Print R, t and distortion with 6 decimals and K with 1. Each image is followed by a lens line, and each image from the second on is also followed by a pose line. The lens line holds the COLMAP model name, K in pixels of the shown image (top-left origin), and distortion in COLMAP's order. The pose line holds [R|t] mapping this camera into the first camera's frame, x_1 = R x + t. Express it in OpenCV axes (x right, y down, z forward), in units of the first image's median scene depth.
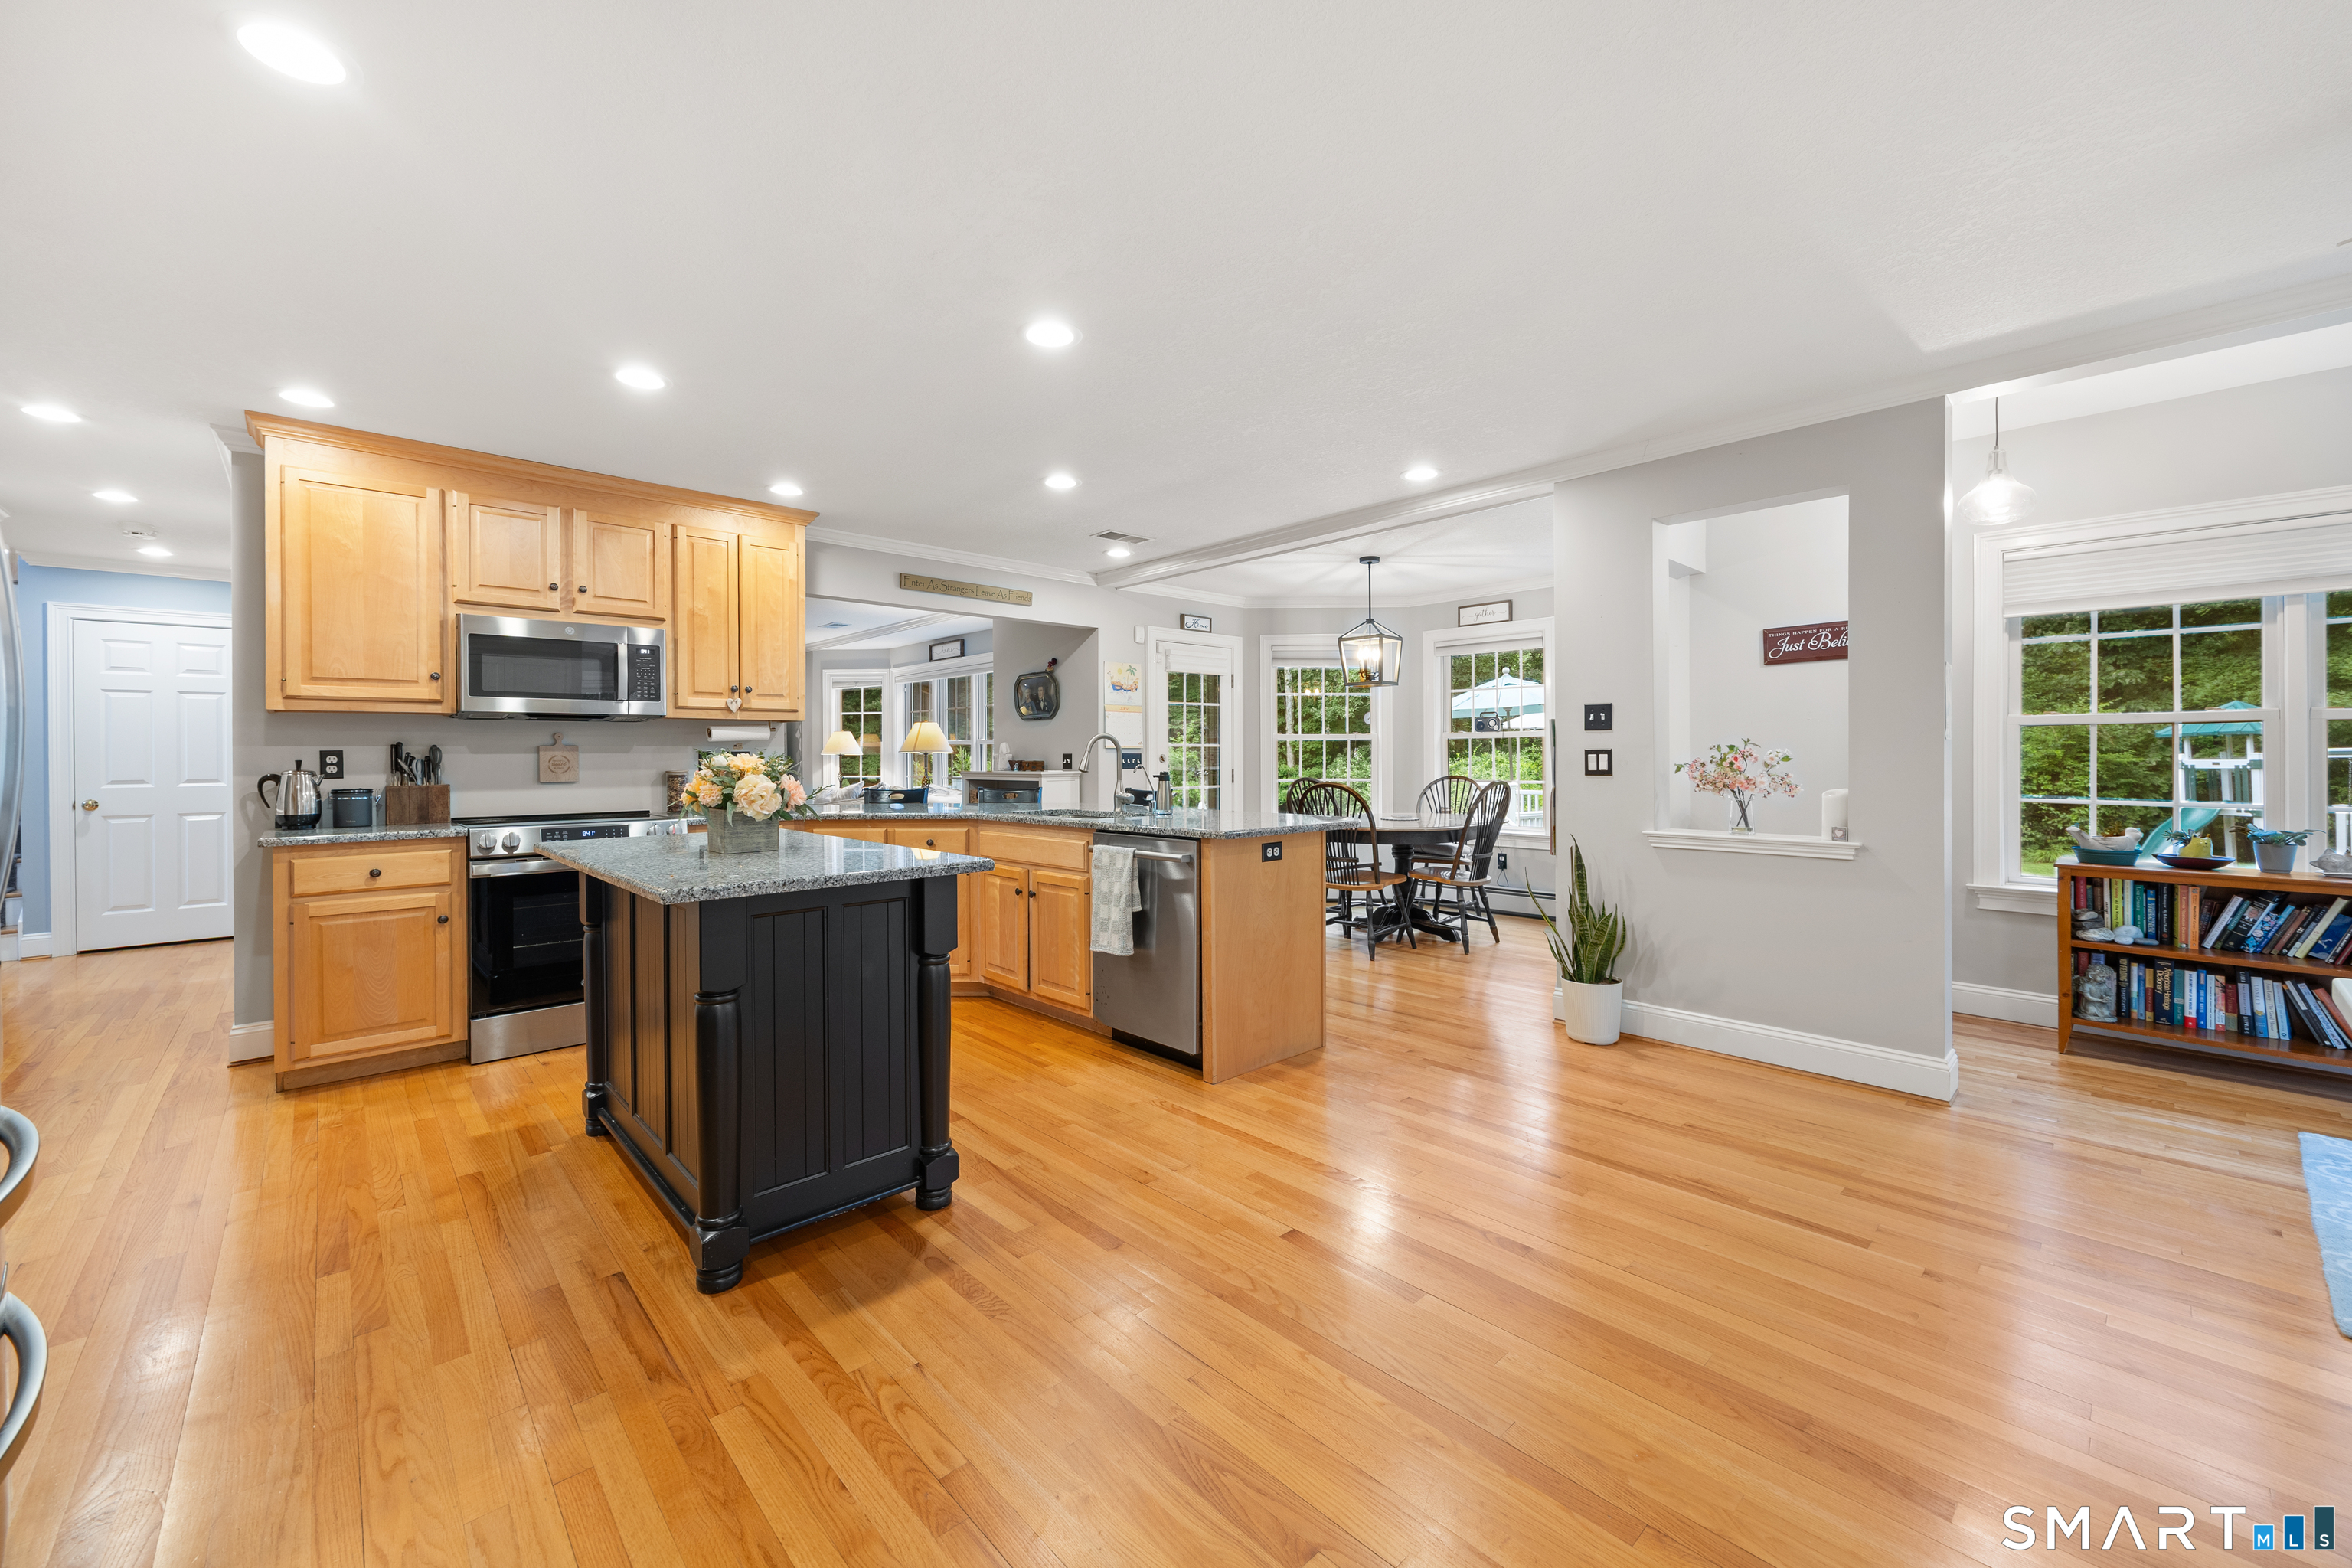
lens RADIAL K [[926.8, 0, 1172.9], [0, 926.8, 761.5], [0, 0, 1]] dist [-0.000844, -0.000071]
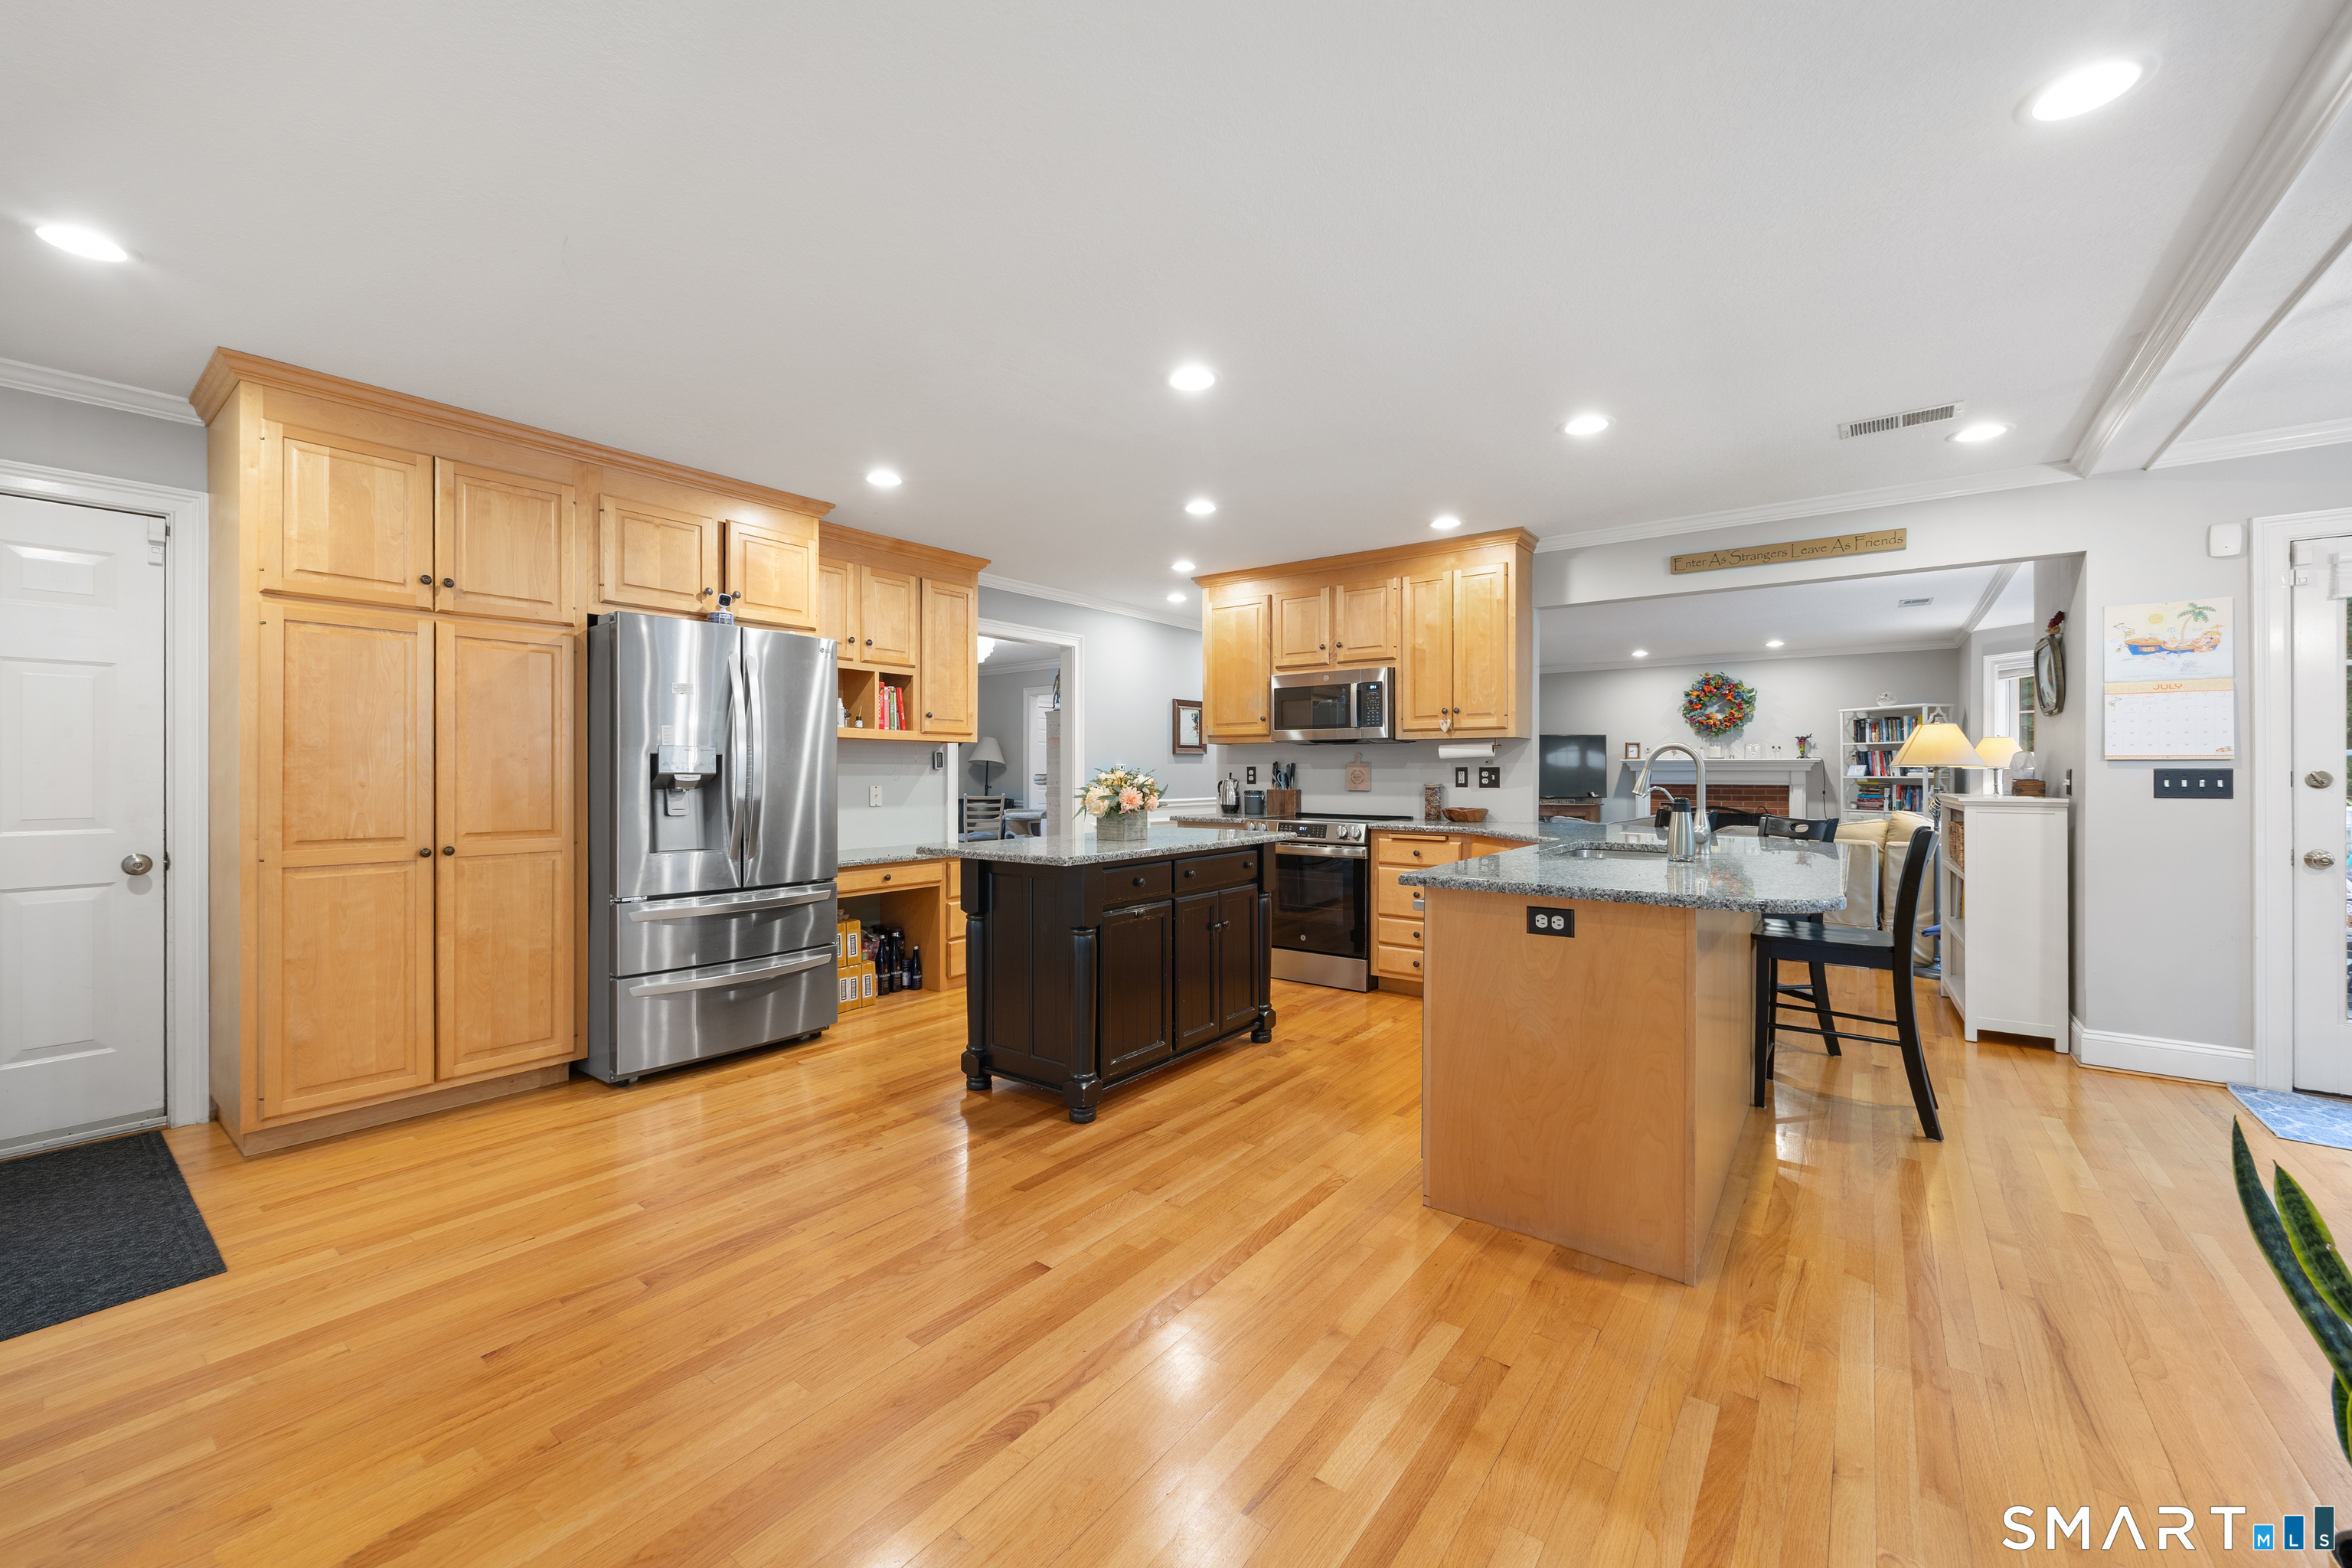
lens RADIAL K [[918.0, 0, 1170.6], [0, 918.0, 773.0], [0, 0, 1]] dist [0.000512, 0.000045]
pose [[0.164645, 0.006906, -0.986329, 0.637941], [-0.006805, 0.999960, 0.005866, -0.009324], [0.986329, 0.005746, 0.164685, 0.565597]]
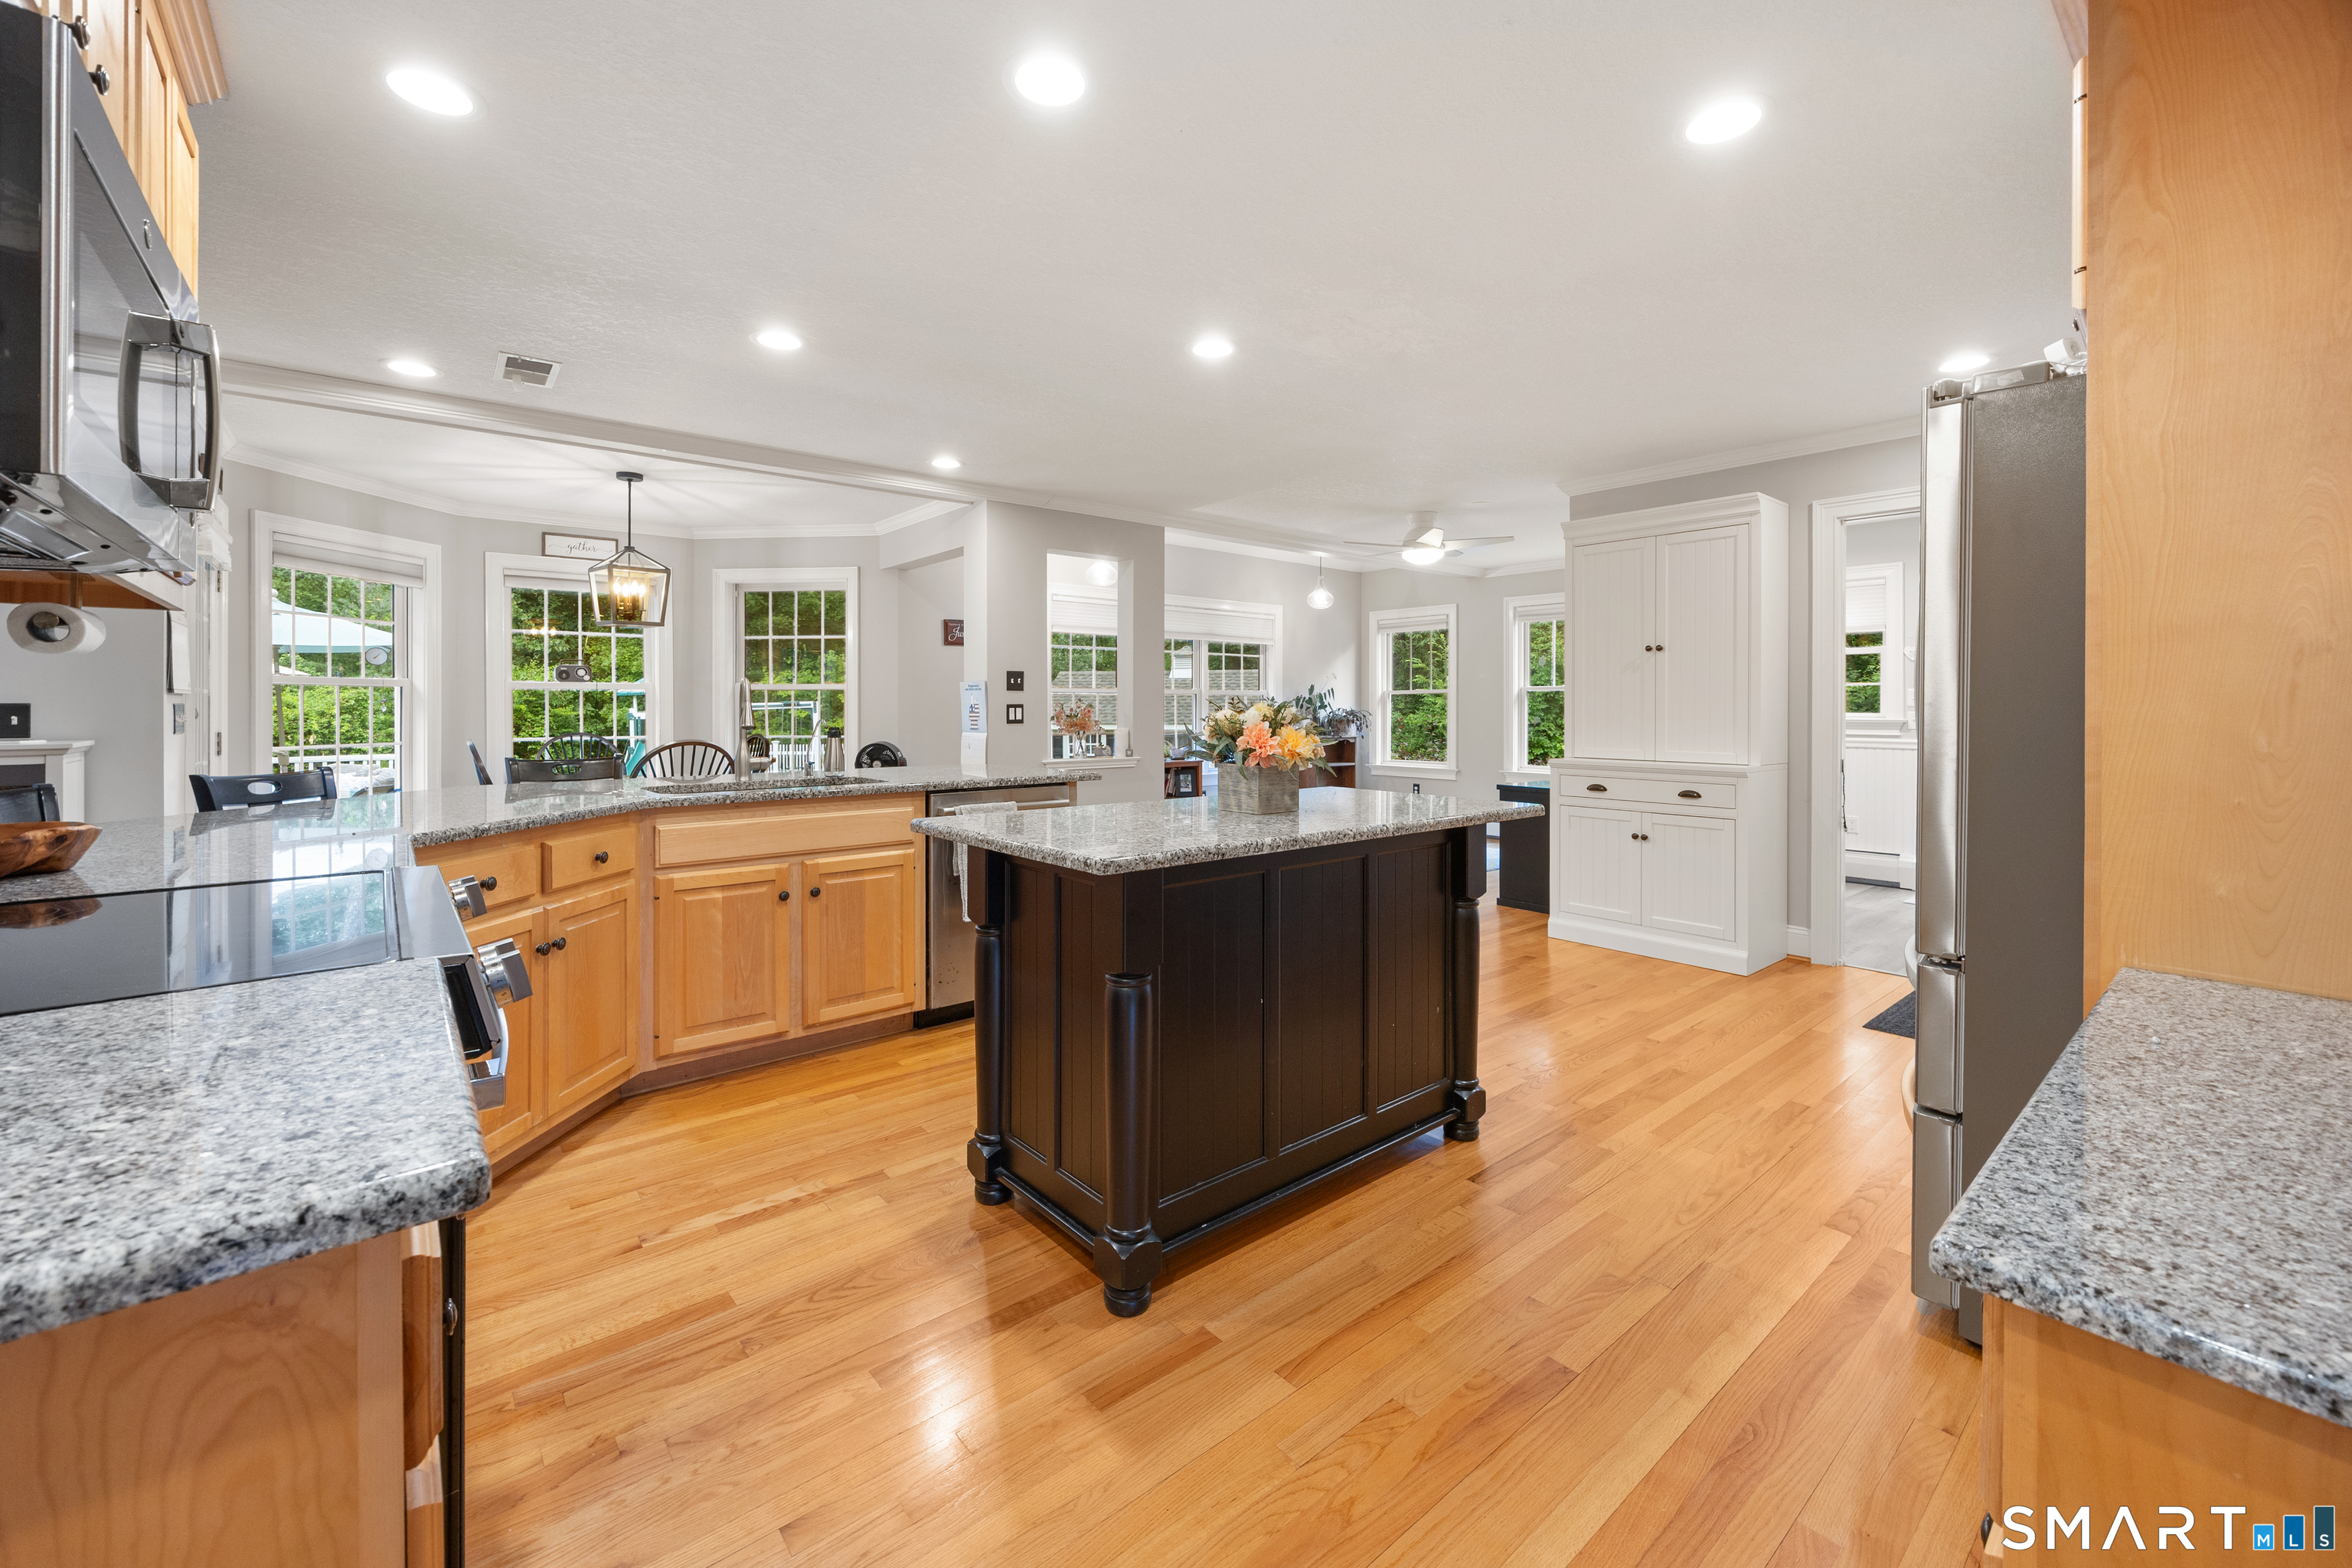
lens RADIAL K [[945.6, 0, 1168.2], [0, 945.6, 709.1], [0, 0, 1]] dist [-0.000208, -0.000016]
pose [[0.057004, 0.002634, 0.998370, -0.934794], [0.005216, 0.999982, -0.002936, -0.000764], [-0.998360, 0.005375, 0.056989, 0.696651]]
